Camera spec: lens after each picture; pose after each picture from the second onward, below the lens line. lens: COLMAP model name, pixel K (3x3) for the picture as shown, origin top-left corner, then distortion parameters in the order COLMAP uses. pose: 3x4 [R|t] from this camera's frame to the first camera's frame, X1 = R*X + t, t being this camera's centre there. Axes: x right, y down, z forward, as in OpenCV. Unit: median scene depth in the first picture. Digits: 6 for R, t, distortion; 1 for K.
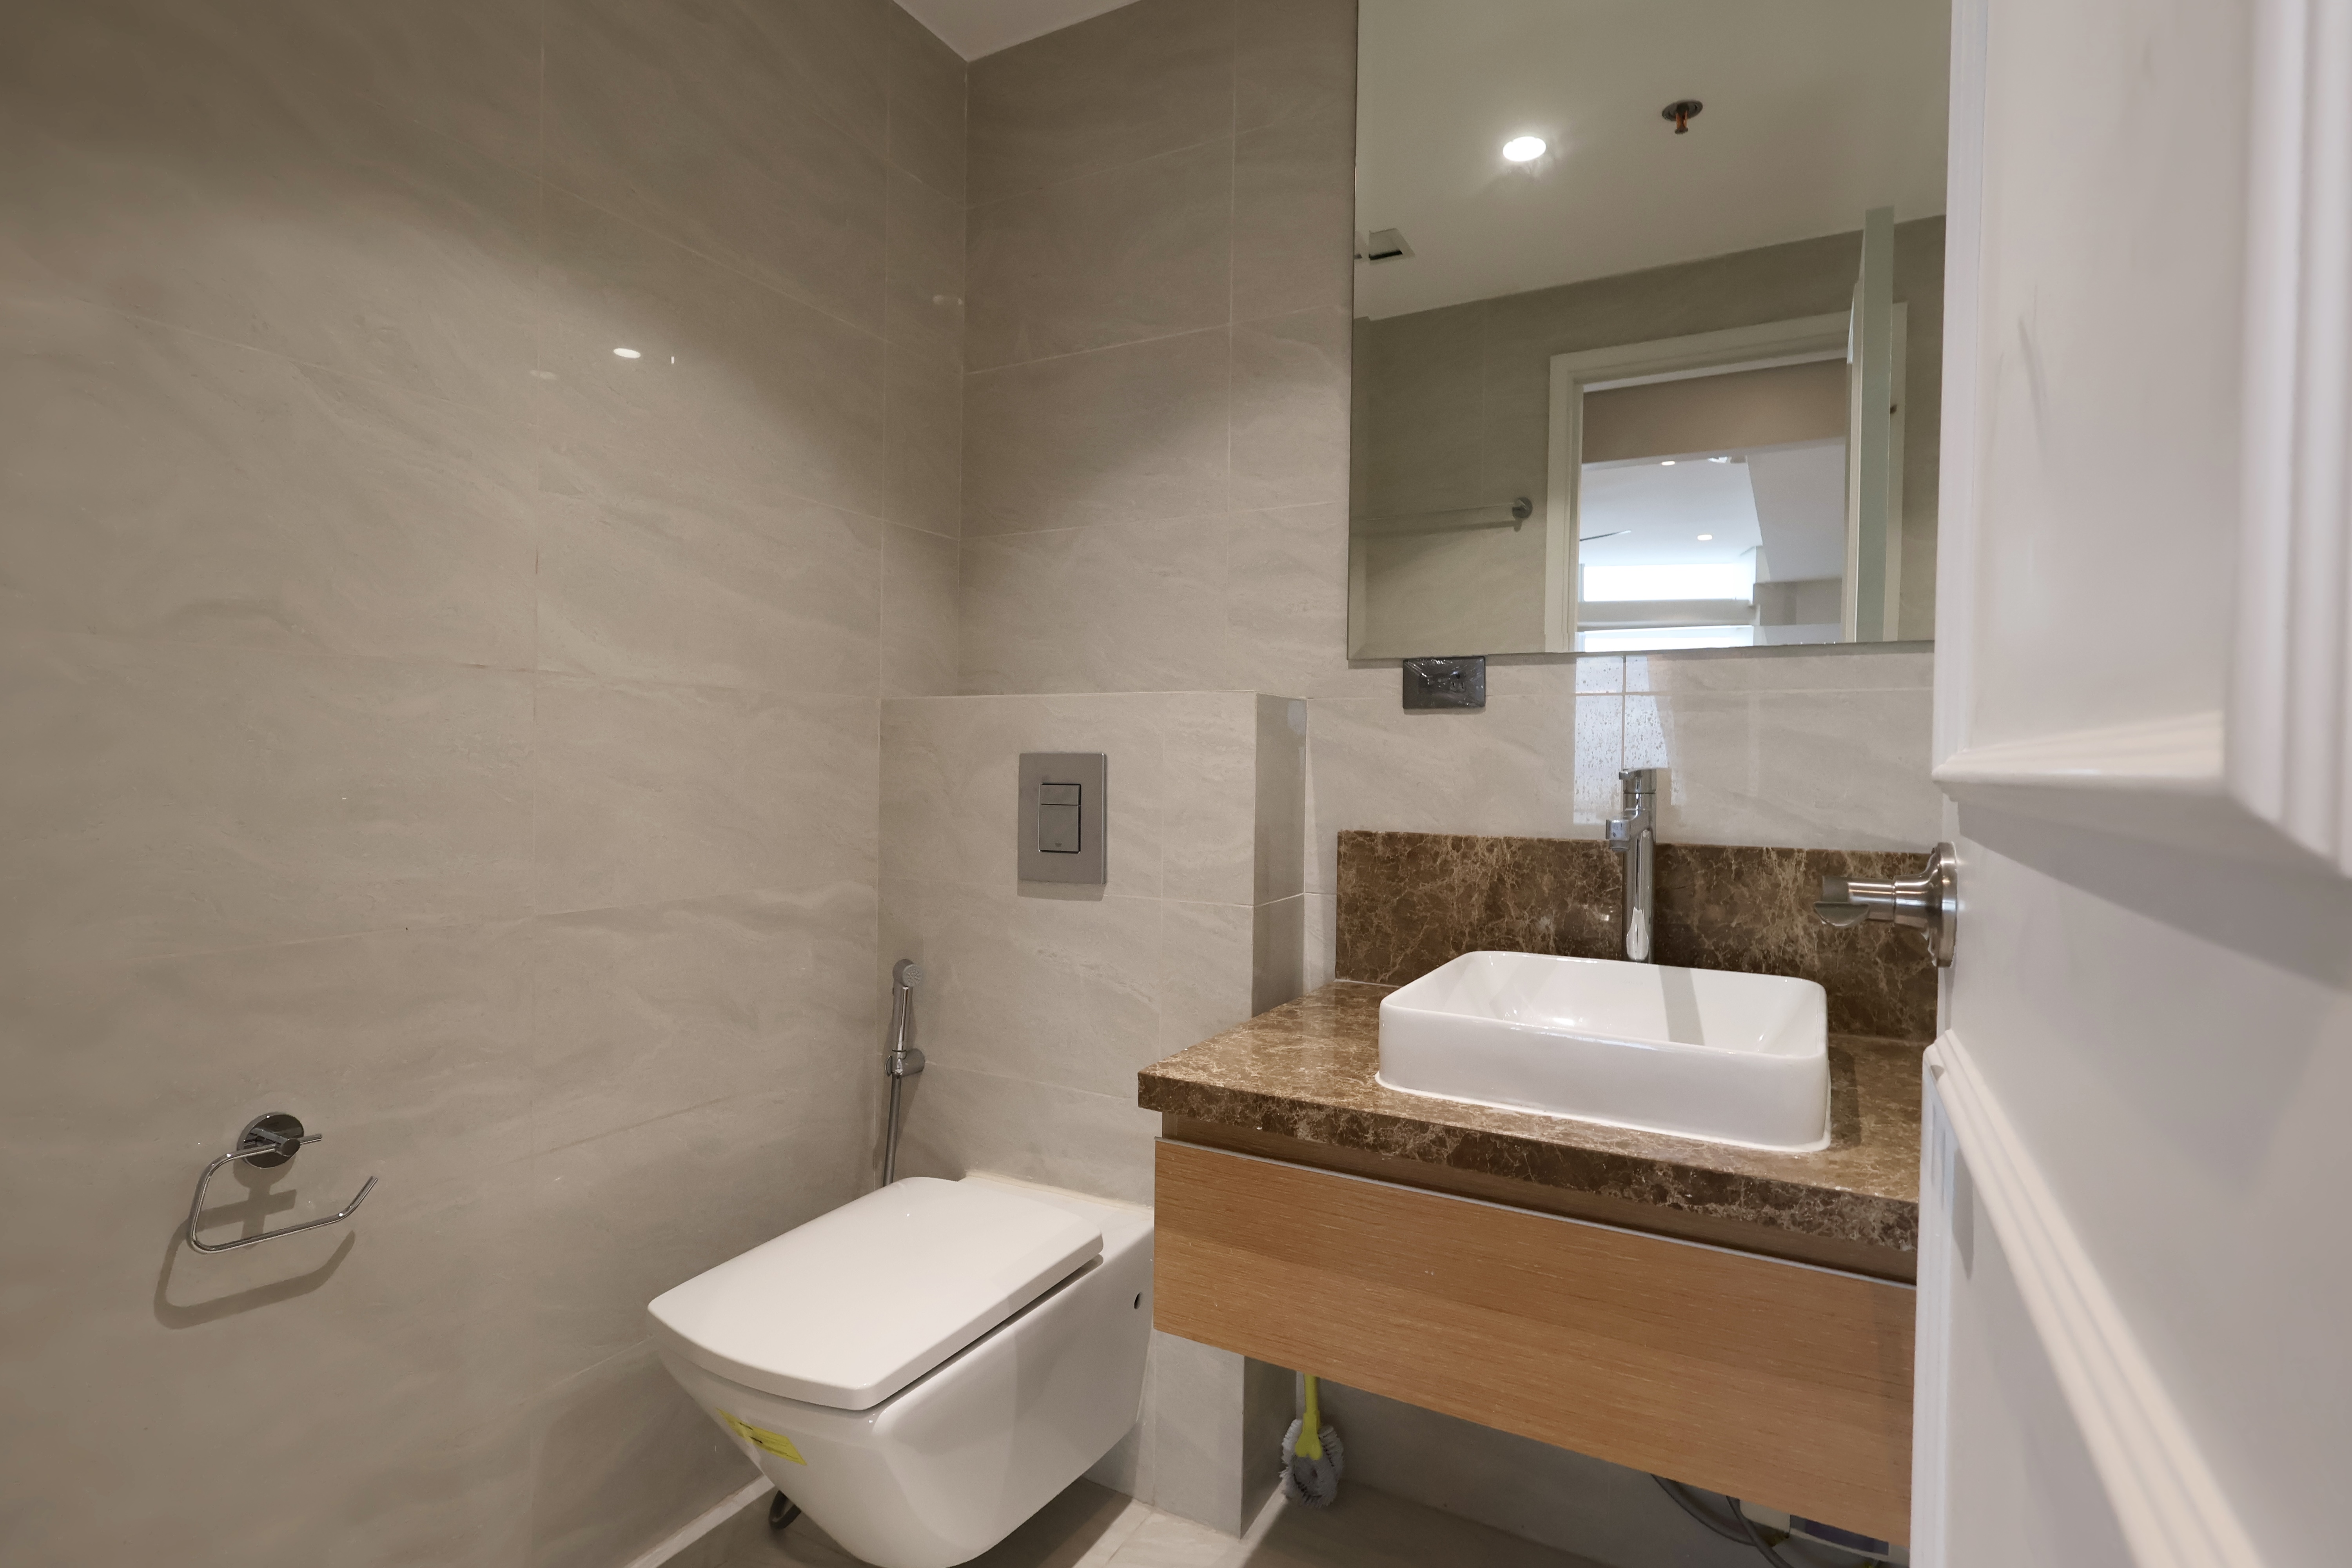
lens RADIAL K [[1150.5, 0, 1176.0], [0, 1150.5, 784.0], [0, 0, 1]] dist [-0.016248, 0.013918]
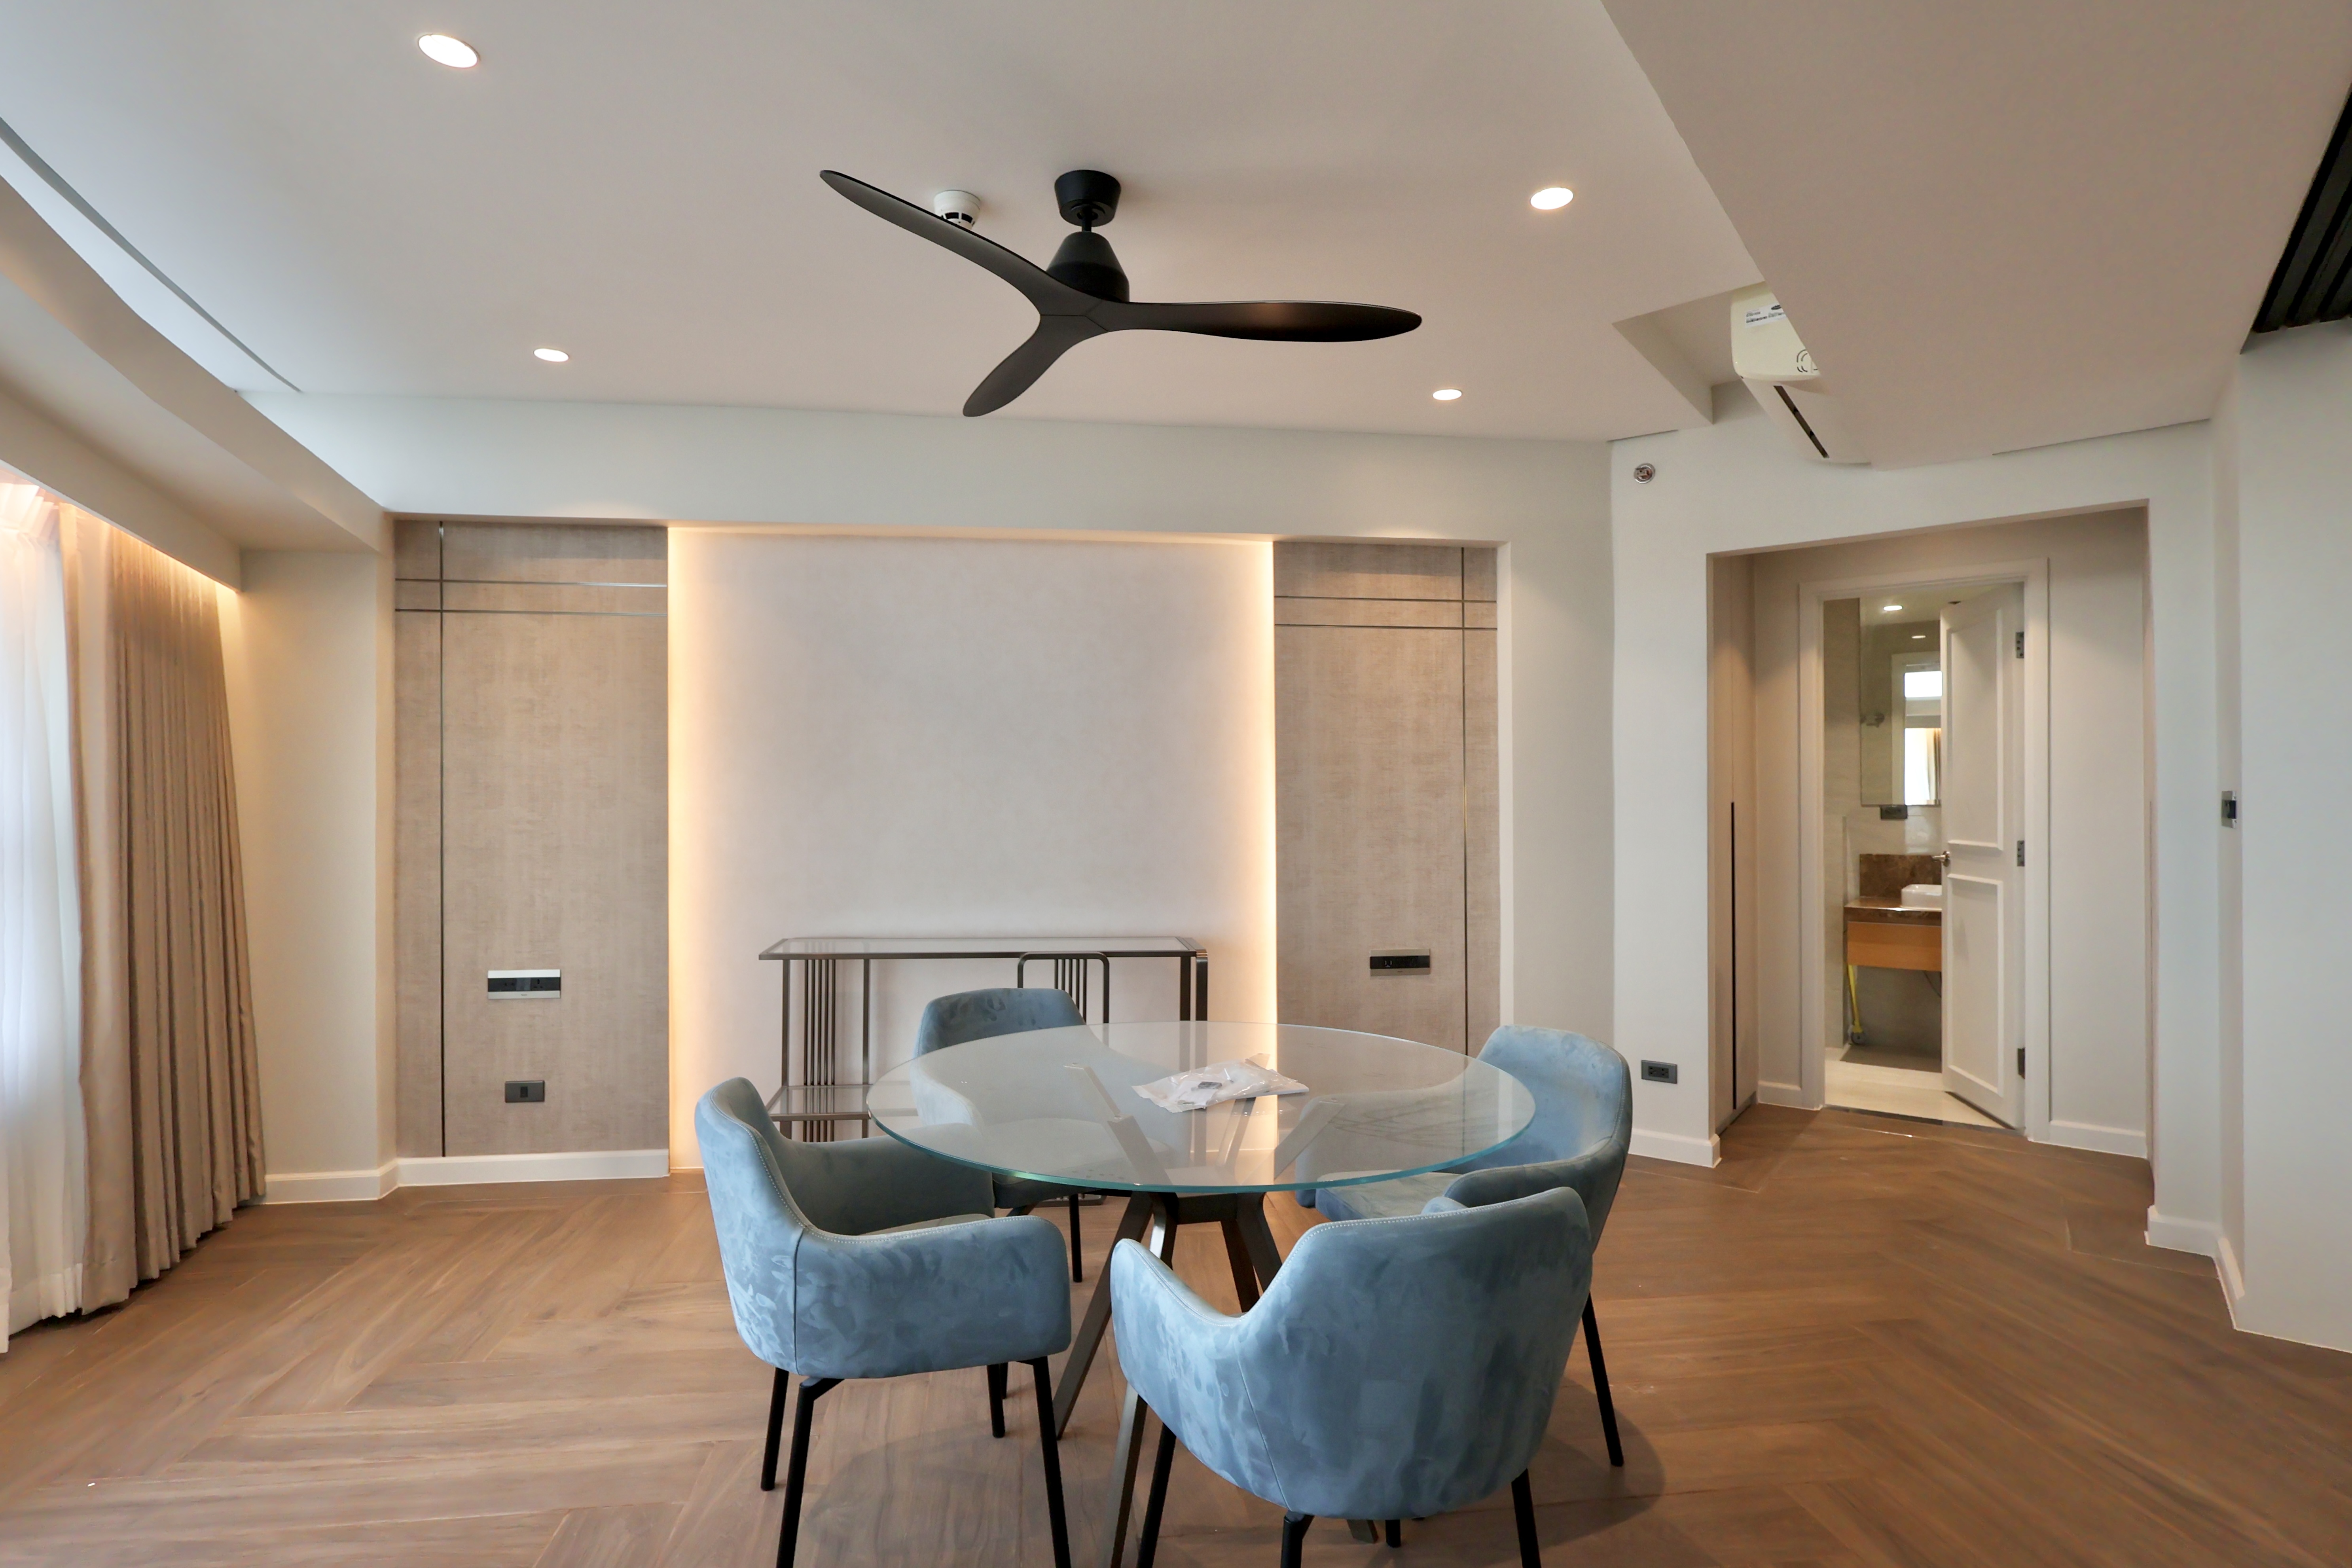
lens RADIAL K [[1150.6, 0, 1176.0], [0, 1150.6, 784.0], [0, 0, 1]] dist [-0.016248, 0.013918]
pose [[0.987967, -0.005210, -0.154578, -1.381441], [0.000696, 0.999572, -0.029246, -0.071573], [0.154664, 0.028787, 0.987548, -2.788957]]
